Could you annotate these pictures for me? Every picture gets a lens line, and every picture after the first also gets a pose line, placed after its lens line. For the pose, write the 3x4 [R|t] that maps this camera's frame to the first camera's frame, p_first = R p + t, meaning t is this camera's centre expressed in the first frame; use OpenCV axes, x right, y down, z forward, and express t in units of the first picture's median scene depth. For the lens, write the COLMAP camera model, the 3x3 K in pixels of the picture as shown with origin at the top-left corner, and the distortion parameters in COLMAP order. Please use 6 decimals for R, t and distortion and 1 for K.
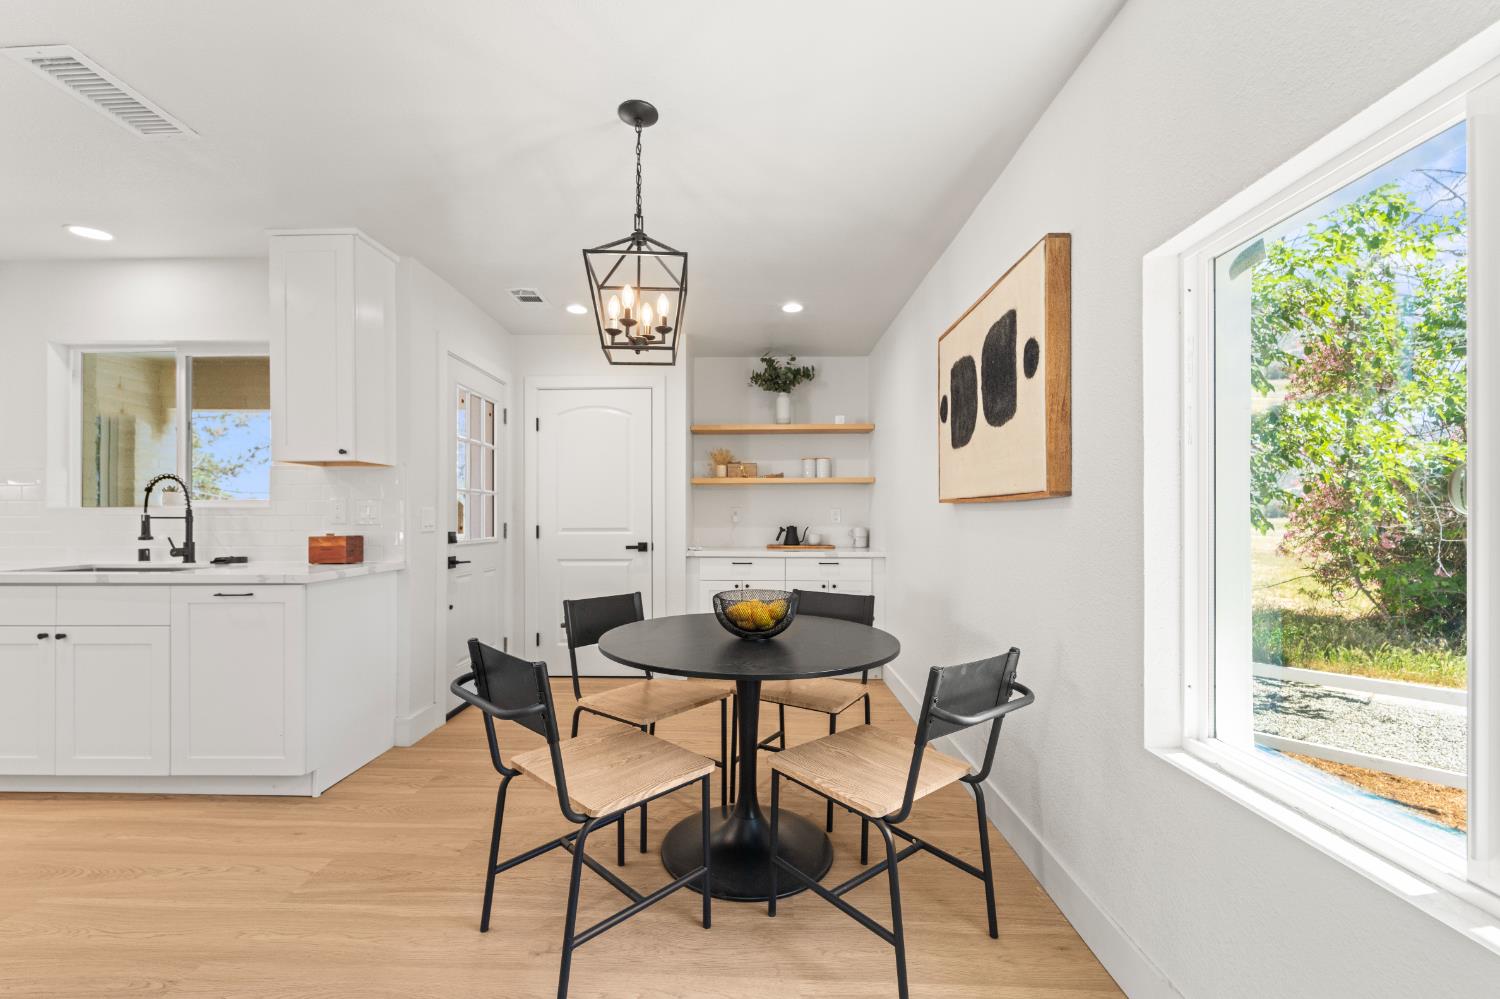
lens RADIAL K [[608.1, 0, 742.3], [0, 608.1, 514.9], [0, 0, 1]] dist [-0.001863, -0.000150]
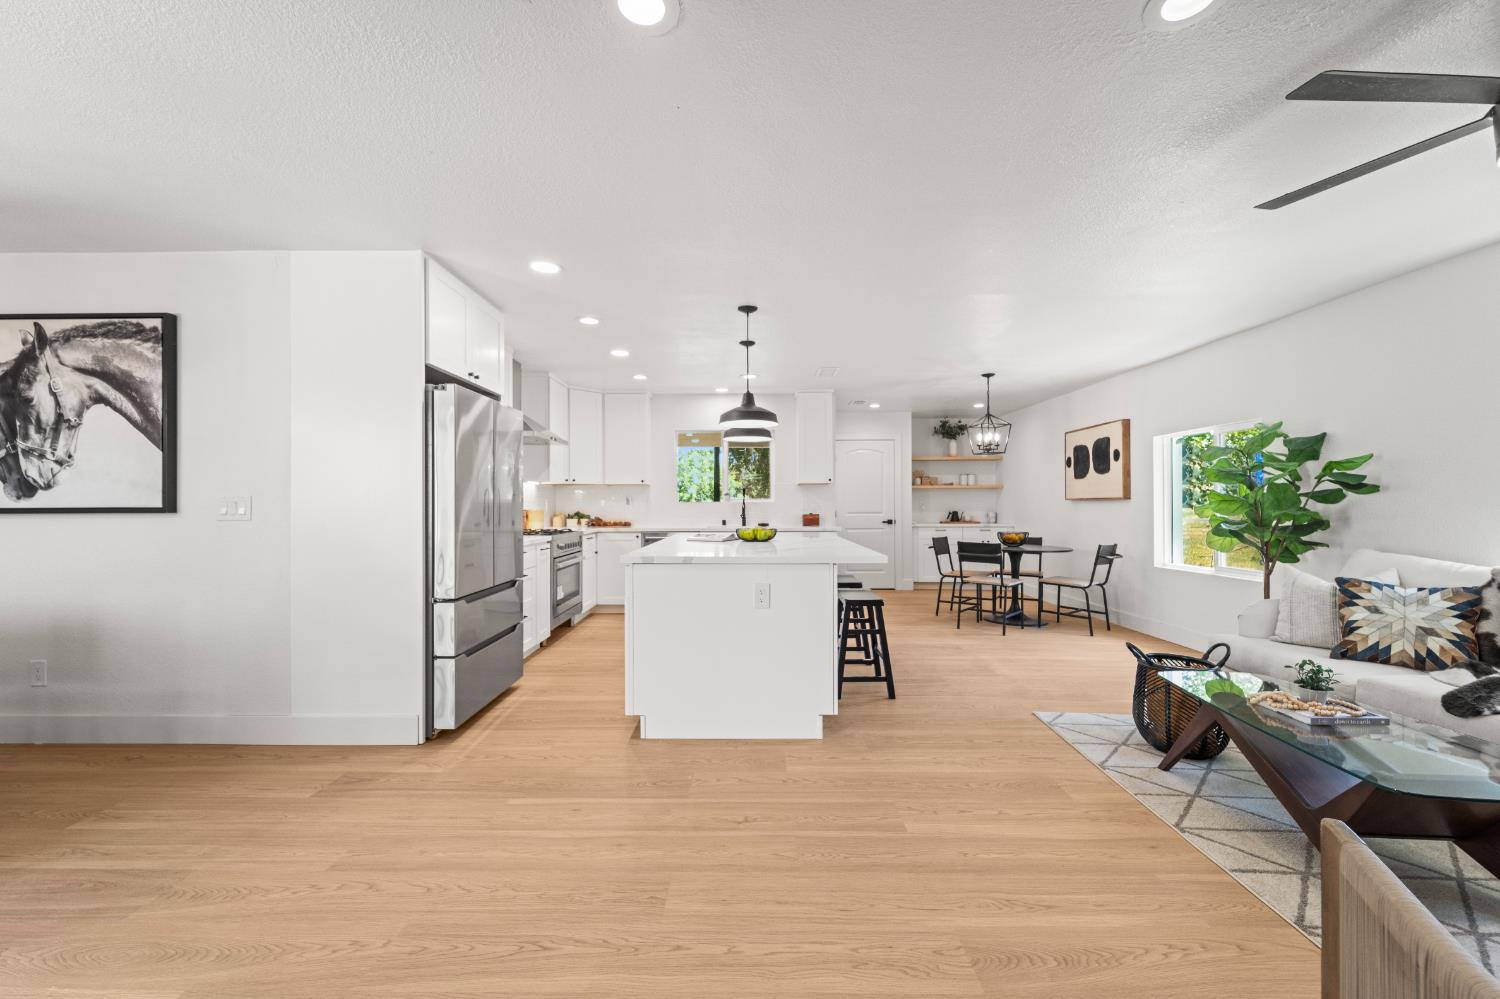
lens RADIAL K [[598.1, 0, 745.7], [0, 598.1, 501.1], [0, 0, 1]] dist [-0.000331, 0.000040]
pose [[0.999947, -0.001763, 0.010151, -0.965570], [0.001837, 0.999972, -0.007295, -0.000151], [-0.010138, 0.007314, 0.999922, -1.359312]]
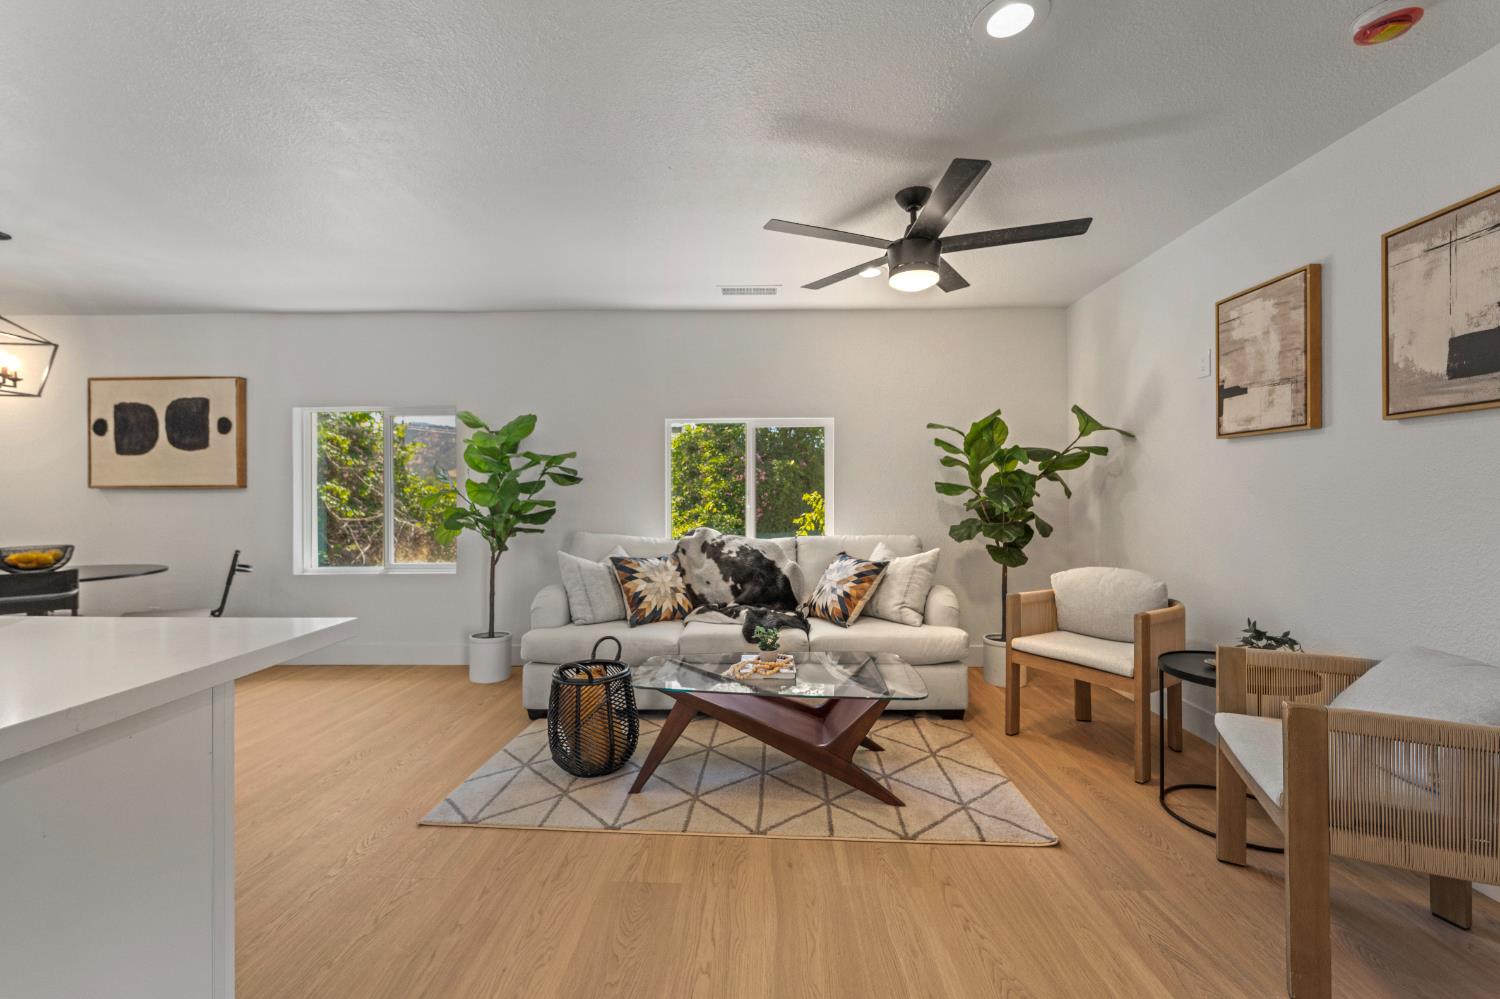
lens RADIAL K [[602.1, 0, 748.6], [0, 602.1, 495.0], [0, 0, 1]] dist [-0.001070, -0.000128]
pose [[0.001074, -0.001214, 0.999999, -1.132549], [0.003453, 0.999993, 0.001210, 0.001098], [-0.999993, 0.003452, 0.001079, -0.610261]]
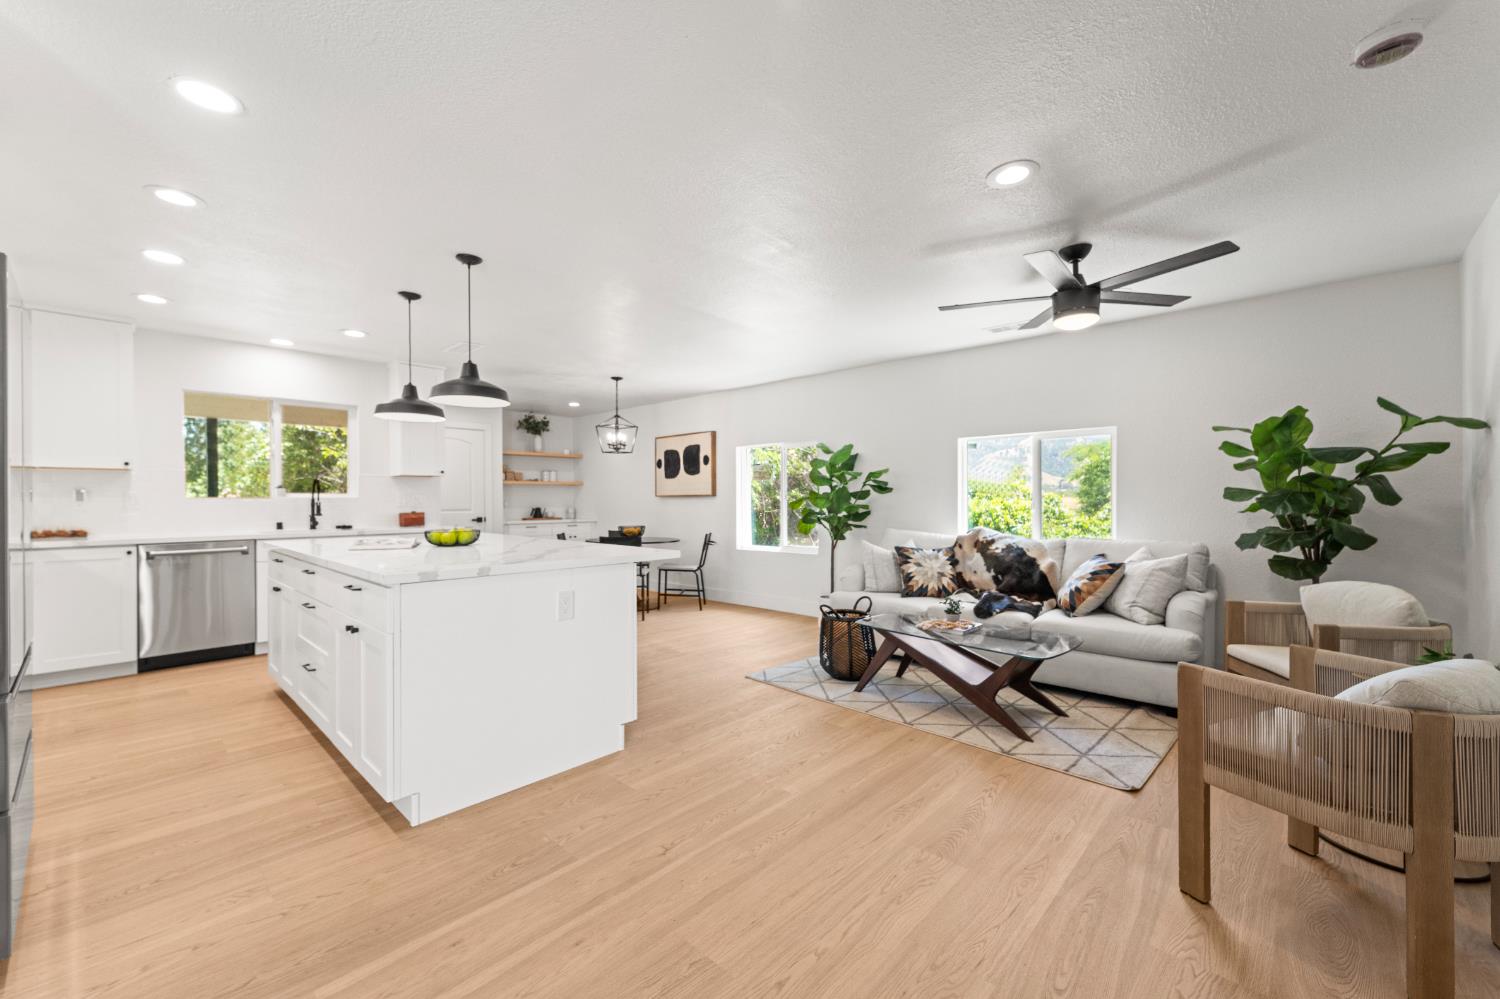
lens RADIAL K [[598.1, 0, 745.7], [0, 598.1, 501.1], [0, 0, 1]] dist [-0.000331, 0.000040]
pose [[0.668921, -0.002800, 0.743328, -1.414008], [0.003417, 0.999994, 0.000692, 0.000131], [-0.743326, 0.002077, 0.668927, -1.121187]]
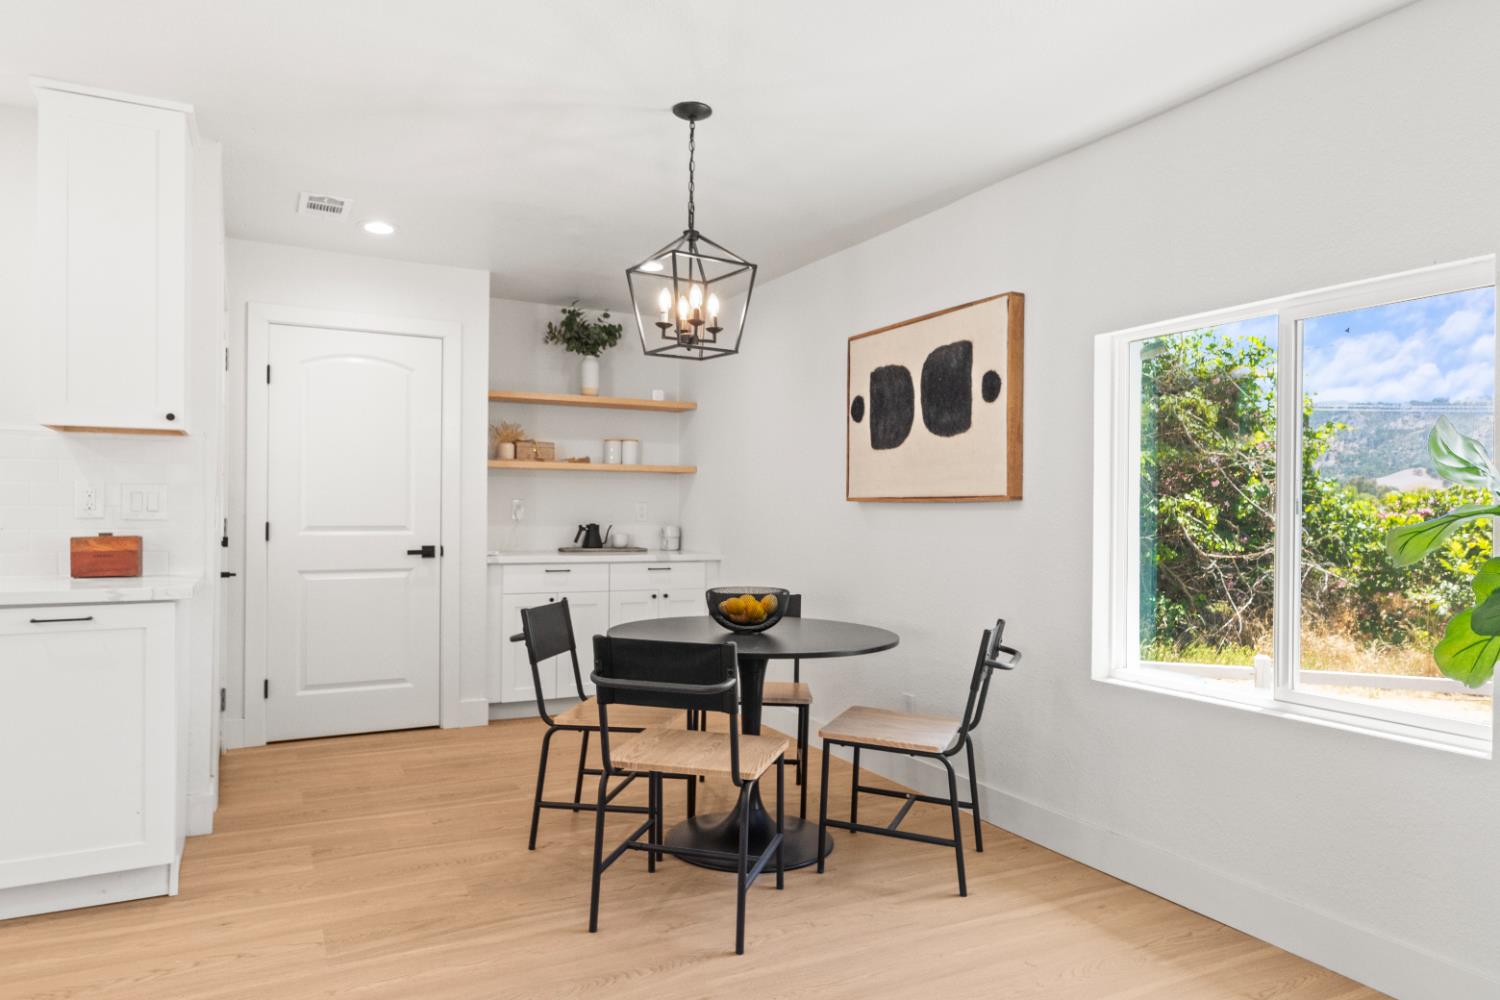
lens RADIAL K [[926.4, 0, 746.9], [0, 926.4, 509.8], [0, 0, 1]] dist [-0.002547, 0.001137]
pose [[0.874135, 0.009925, 0.485582, -0.557419], [-0.010611, 0.999943, -0.001336, -0.000958], [-0.485567, -0.003984, 0.874190, -0.256681]]
